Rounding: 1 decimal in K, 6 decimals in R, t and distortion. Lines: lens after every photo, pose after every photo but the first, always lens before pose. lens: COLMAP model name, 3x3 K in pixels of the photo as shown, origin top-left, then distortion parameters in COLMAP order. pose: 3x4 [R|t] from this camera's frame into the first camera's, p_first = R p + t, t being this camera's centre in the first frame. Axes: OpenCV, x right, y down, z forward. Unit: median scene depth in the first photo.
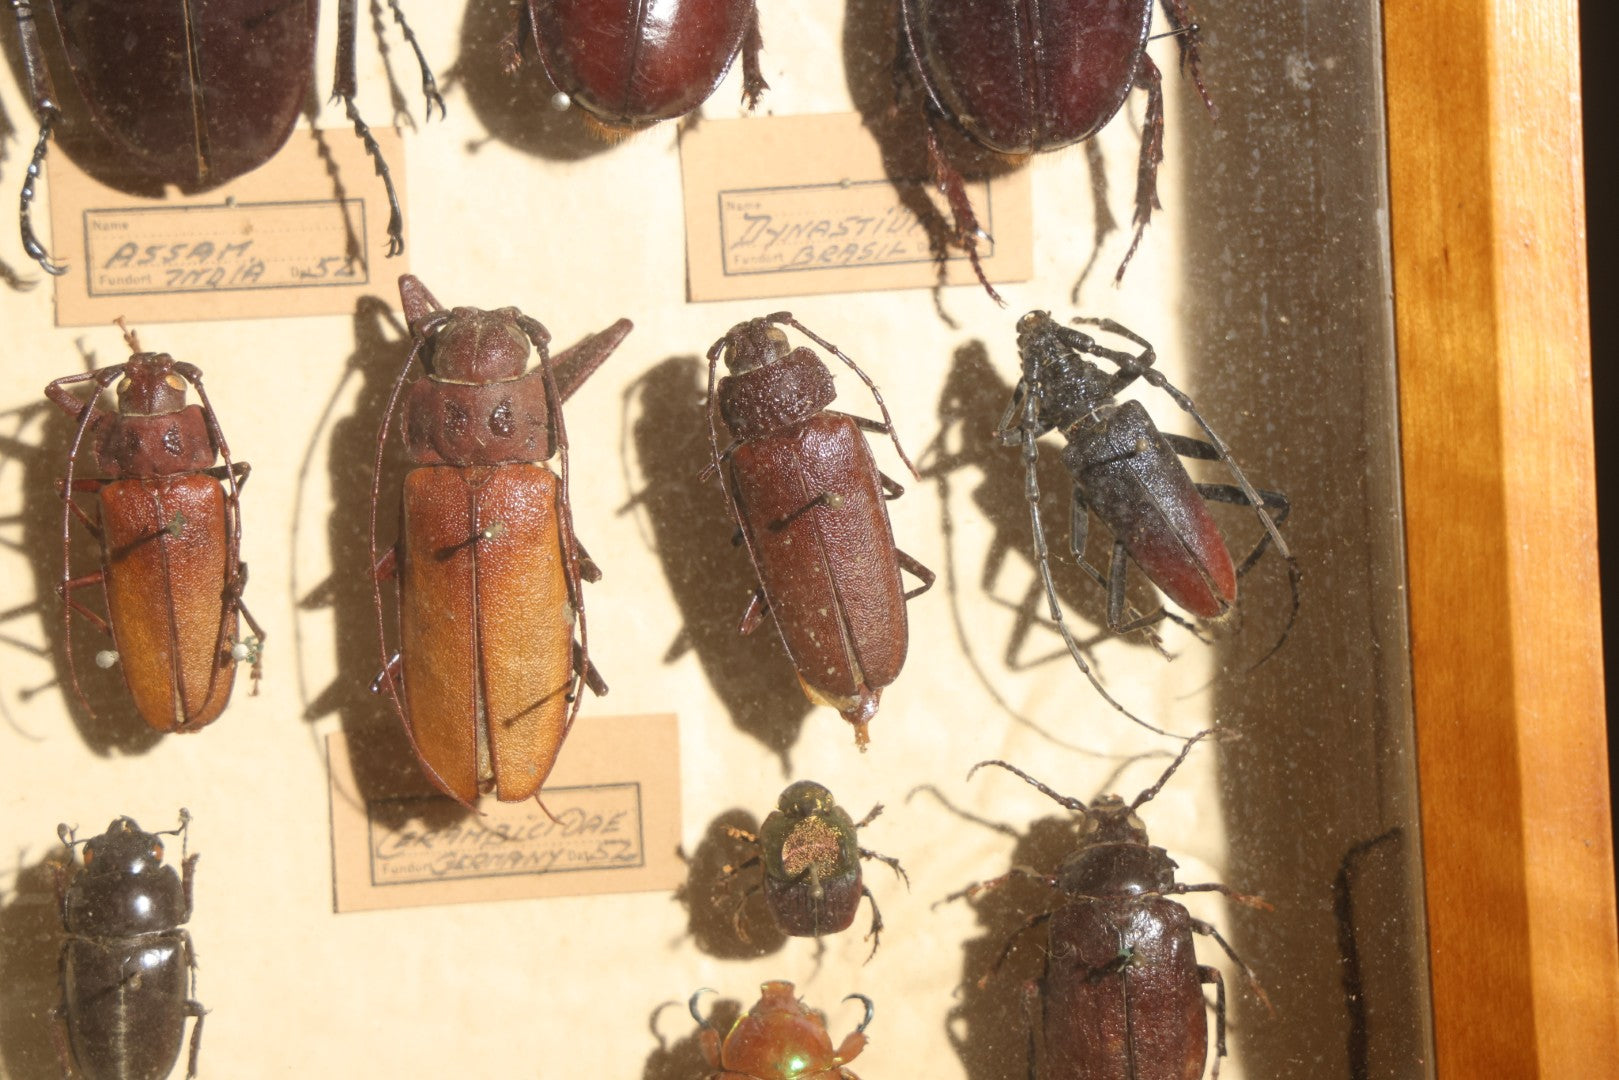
lens RADIAL K [[4574.4, 0, 836.6], [0, 4574.4, 515.9], [0, 0, 1]] dist [0.511588, -0.427343]
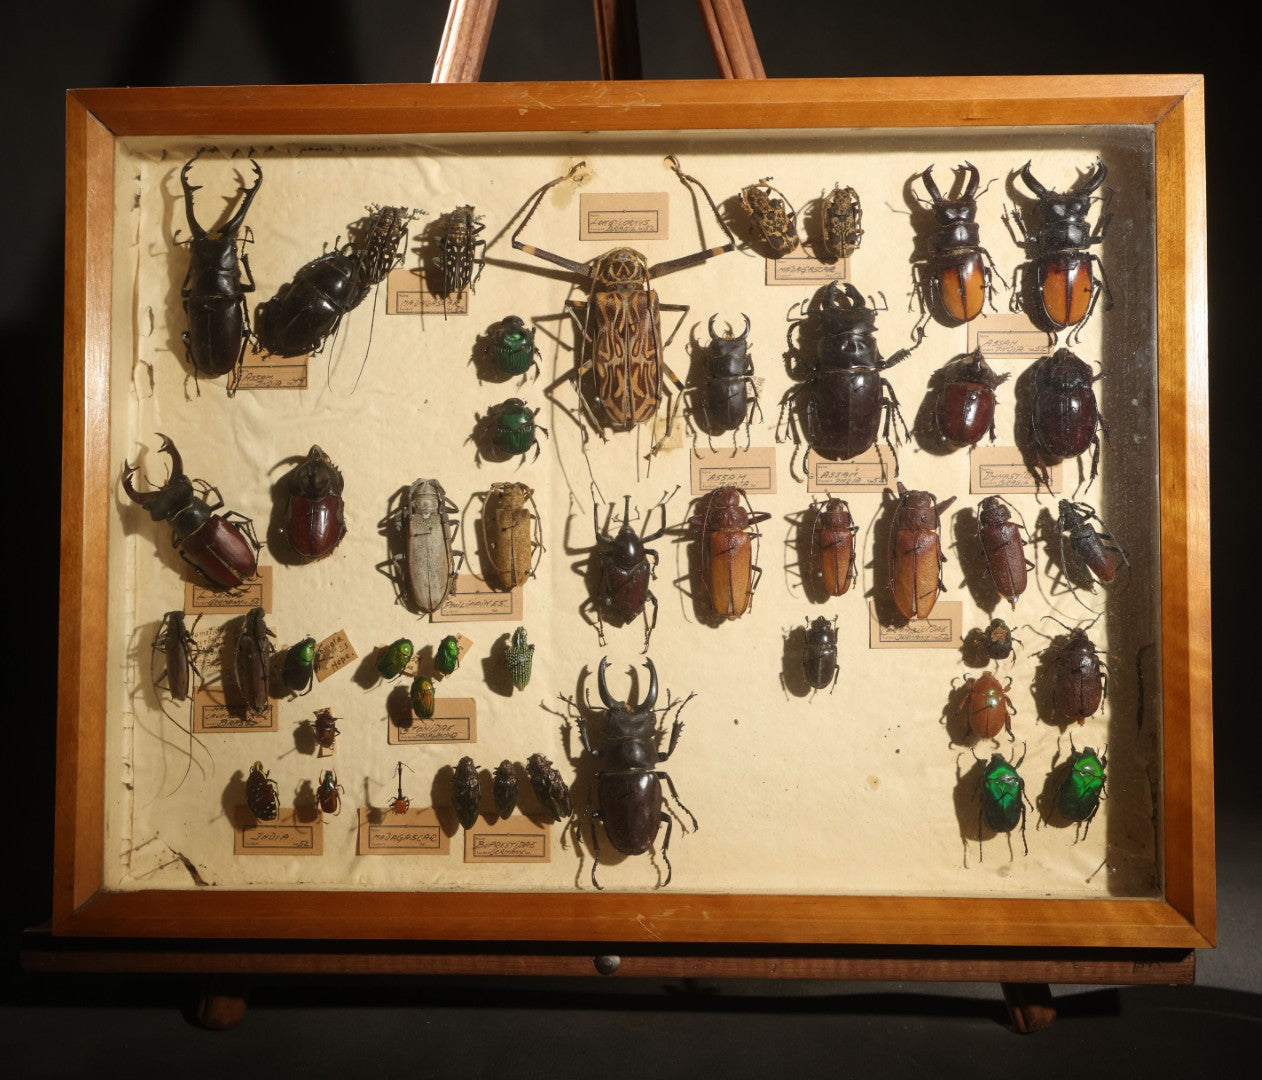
lens RADIAL K [[1918.1, 0, 672.7], [0, 1918.1, 490.6], [0, 0, 1]] dist [0.025613, 0.040212]
pose [[0.992468, 0.048590, -0.112454, -0.100003], [-0.059773, 0.993359, -0.098315, 0.124478], [0.106930, 0.104296, 0.988781, -0.616123]]
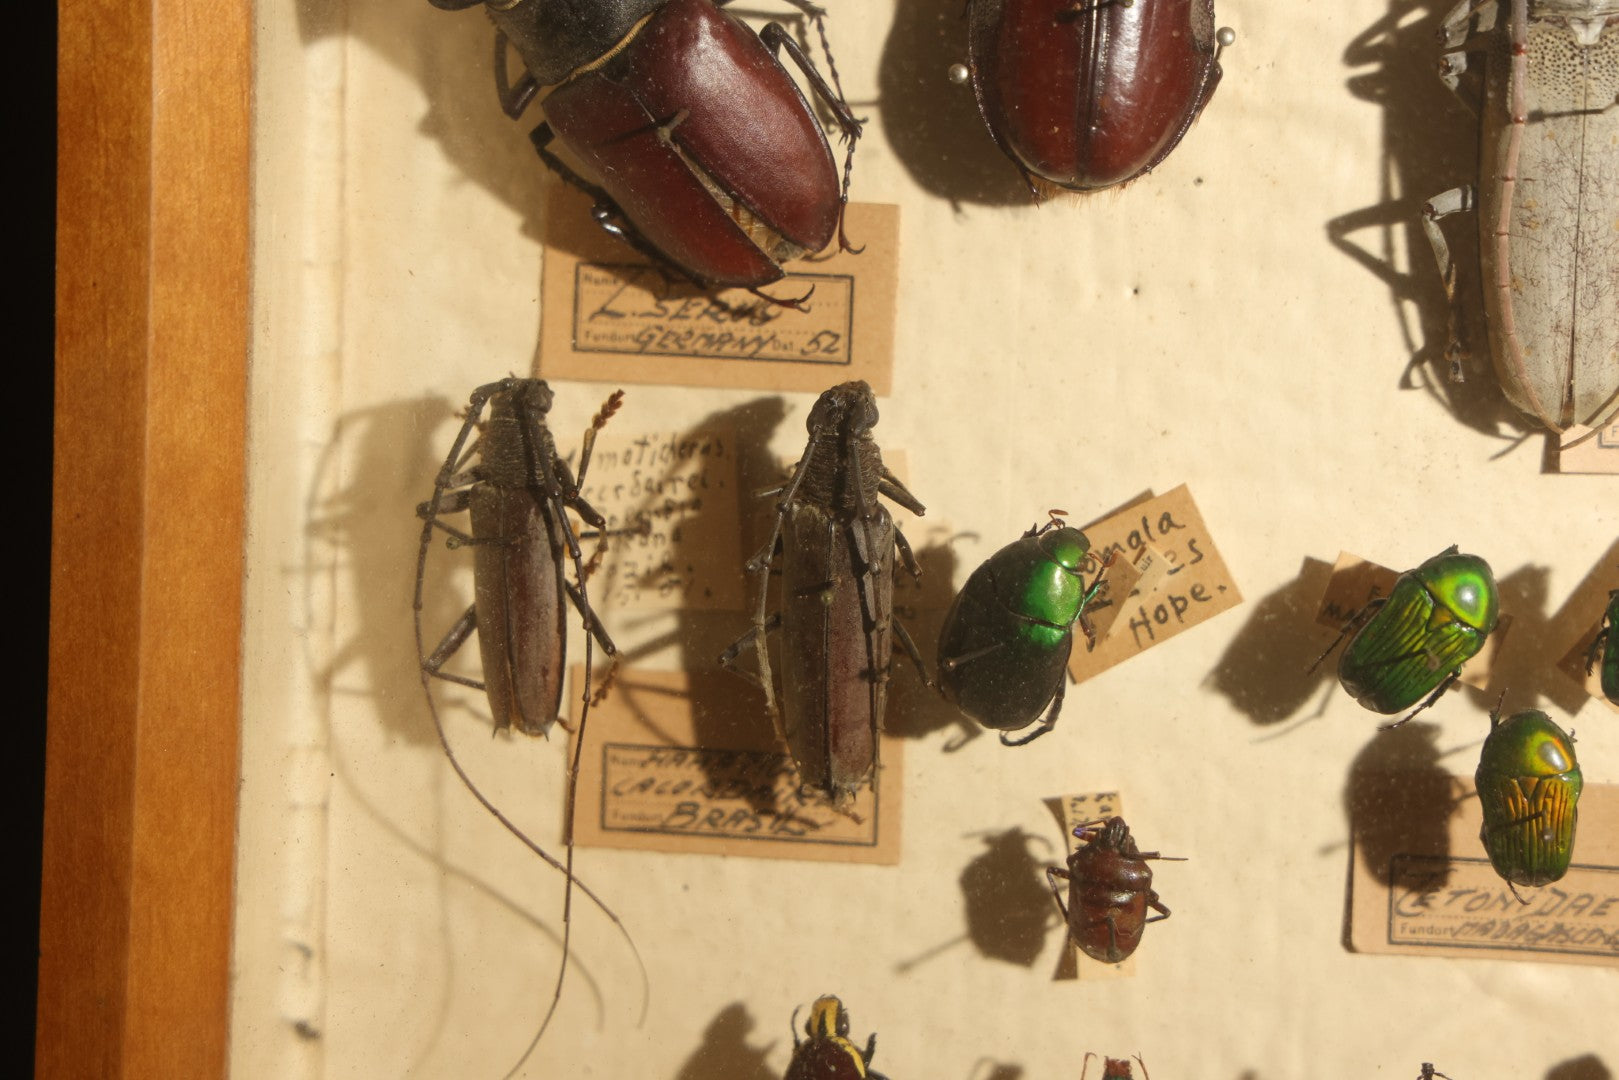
lens RADIAL K [[4574.4, 0, 836.6], [0, 4574.4, 515.9], [0, 0, 1]] dist [0.511588, -0.427343]
pose [[0.971533, 0.126571, -0.200258, -0.431912], [-0.108387, 0.989133, 0.099343, 0.018927], [0.210655, -0.074809, 0.974694, 0.032442]]
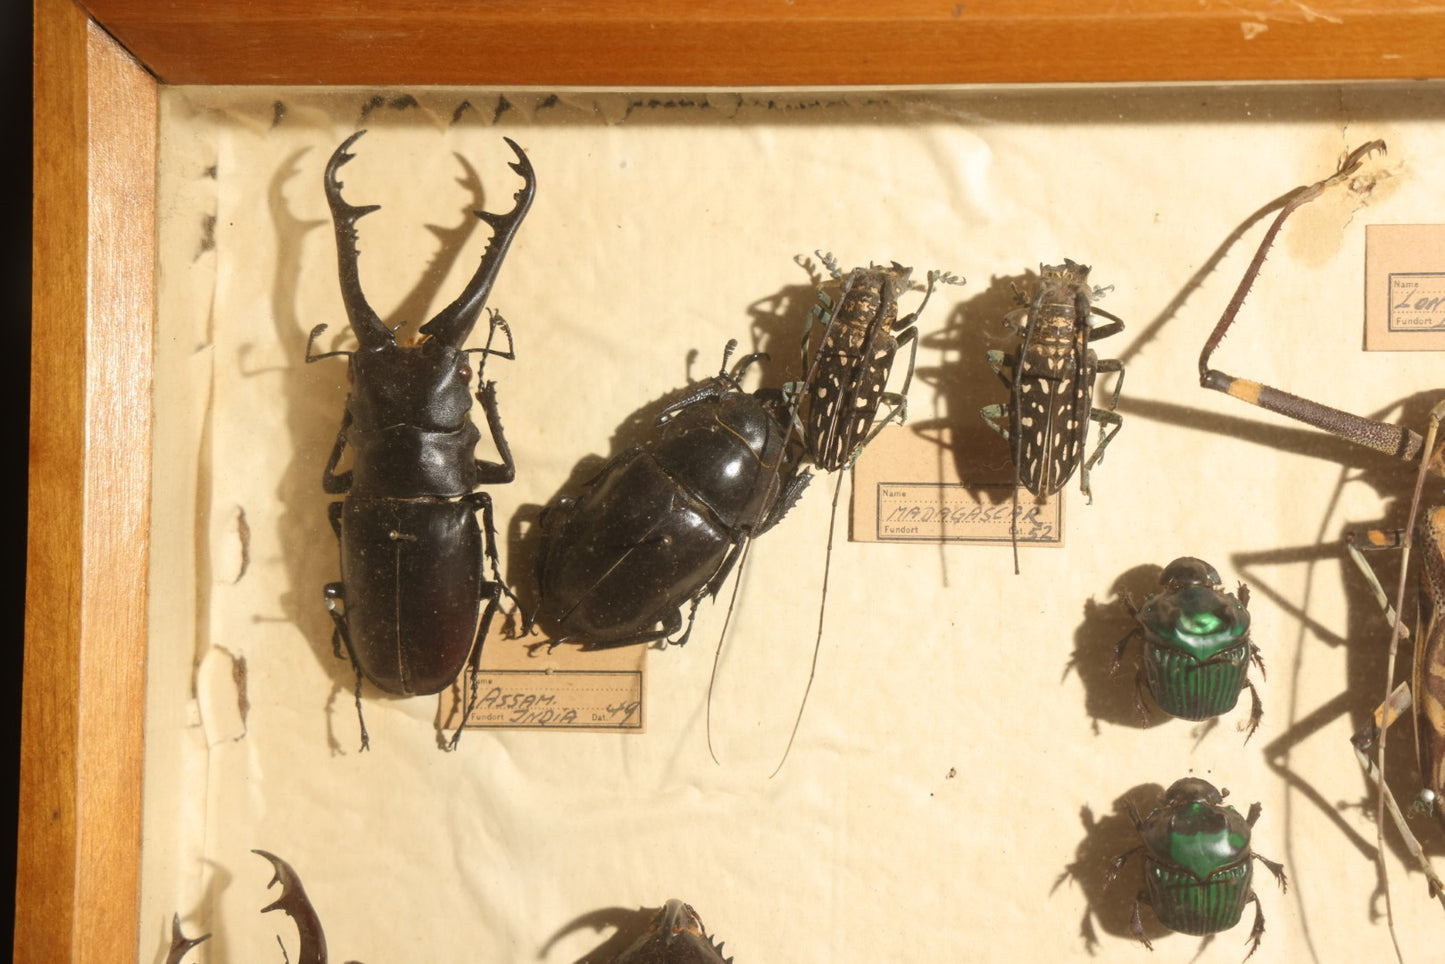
lens RADIAL K [[3407.7, 0, 764.0], [0, 3407.7, 486.9], [0, 0, 1]] dist [0.319449, -0.061214]
pose [[0.980061, 0.064239, -0.188027, -0.353583], [-0.078632, 0.994435, -0.070113, -0.109677], [0.182477, 0.083500, 0.979658, -0.138040]]
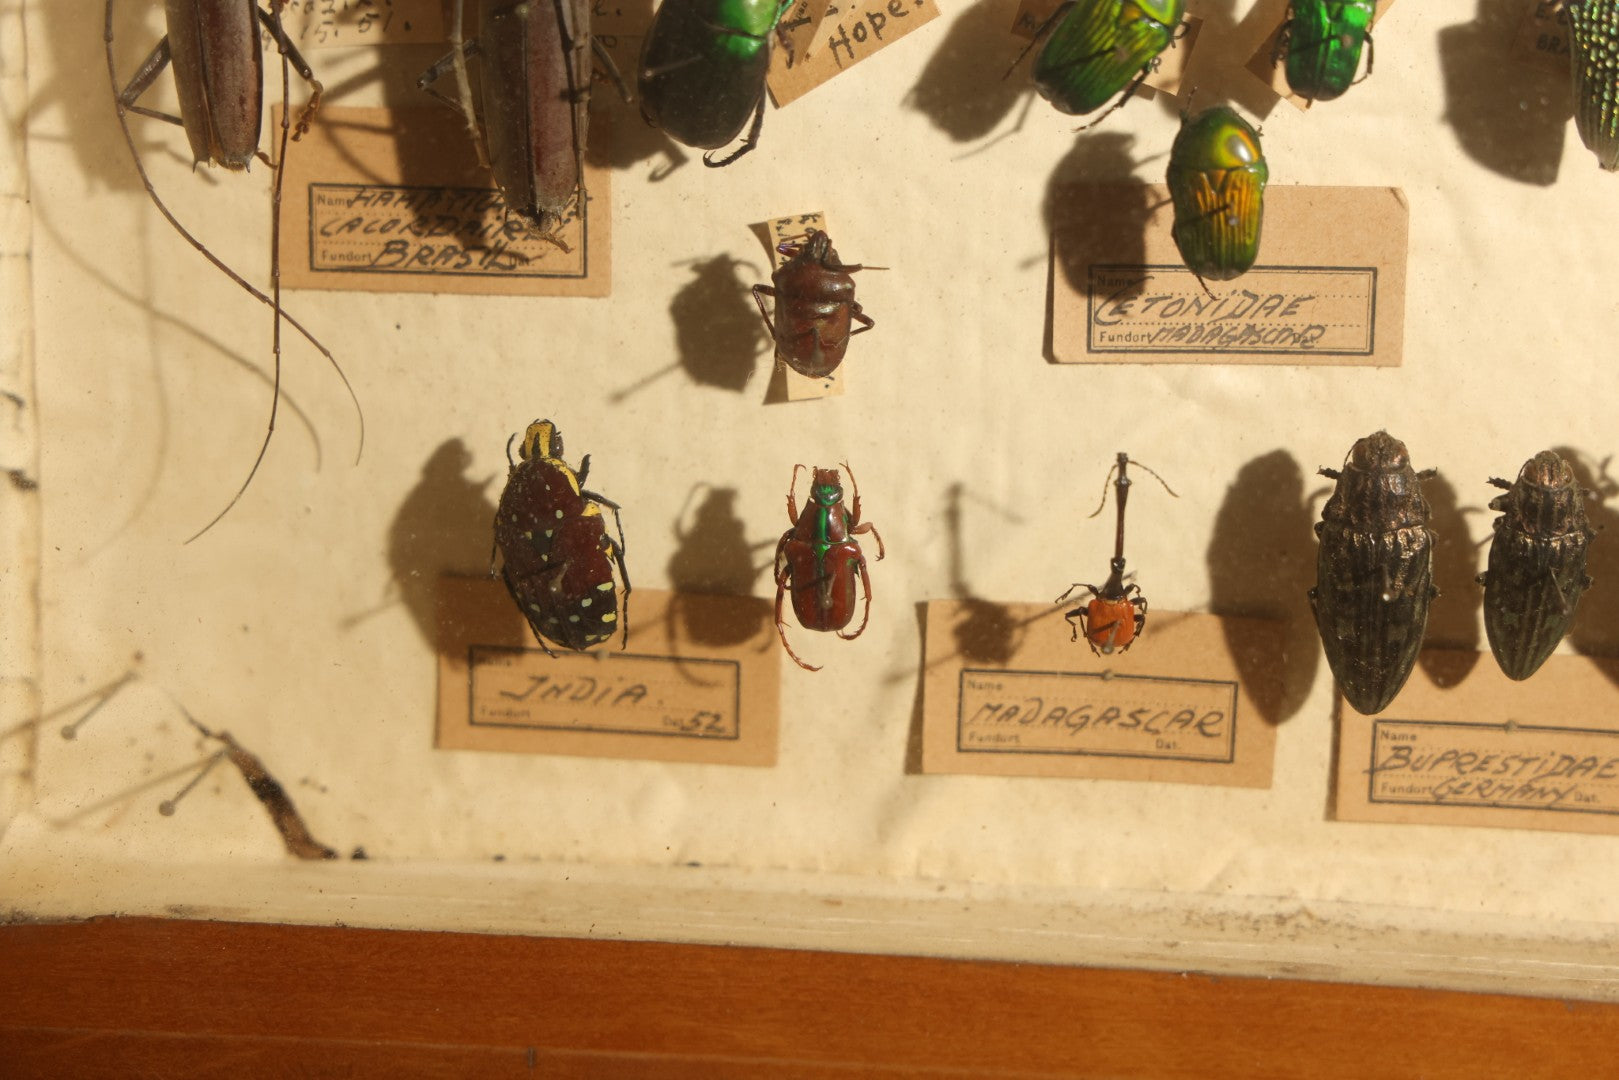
lens RADIAL K [[4574.4, 0, 836.6], [0, 4574.4, 515.9], [0, 0, 1]] dist [0.511588, -0.427343]
pose [[0.983047, 0.109616, -0.146979, -0.407112], [-0.086056, 0.983675, 0.158043, 0.074133], [0.161904, -0.142715, 0.976432, 0.019628]]
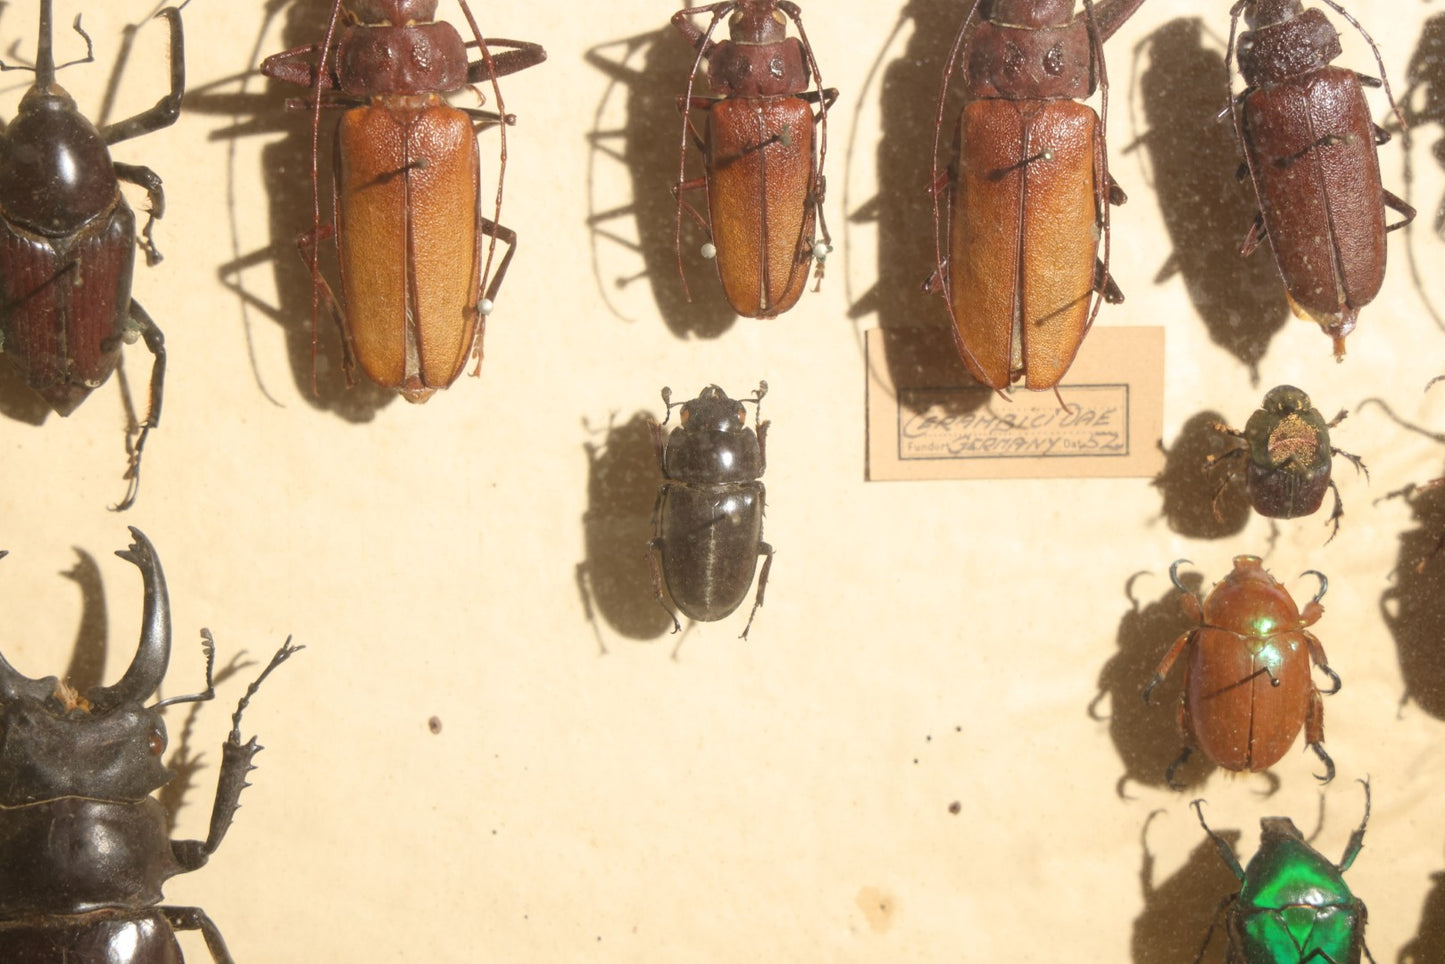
lens RADIAL K [[4082.8, 0, 746.7], [0, 4082.8, 460.5], [0, 0, 1]] dist [0.511588, -0.427343]
pose [[0.998874, 0.047032, 0.006150, -0.148593], [-0.047215, 0.998299, 0.034196, 0.047245], [-0.004531, -0.034448, 0.999396, -0.048144]]
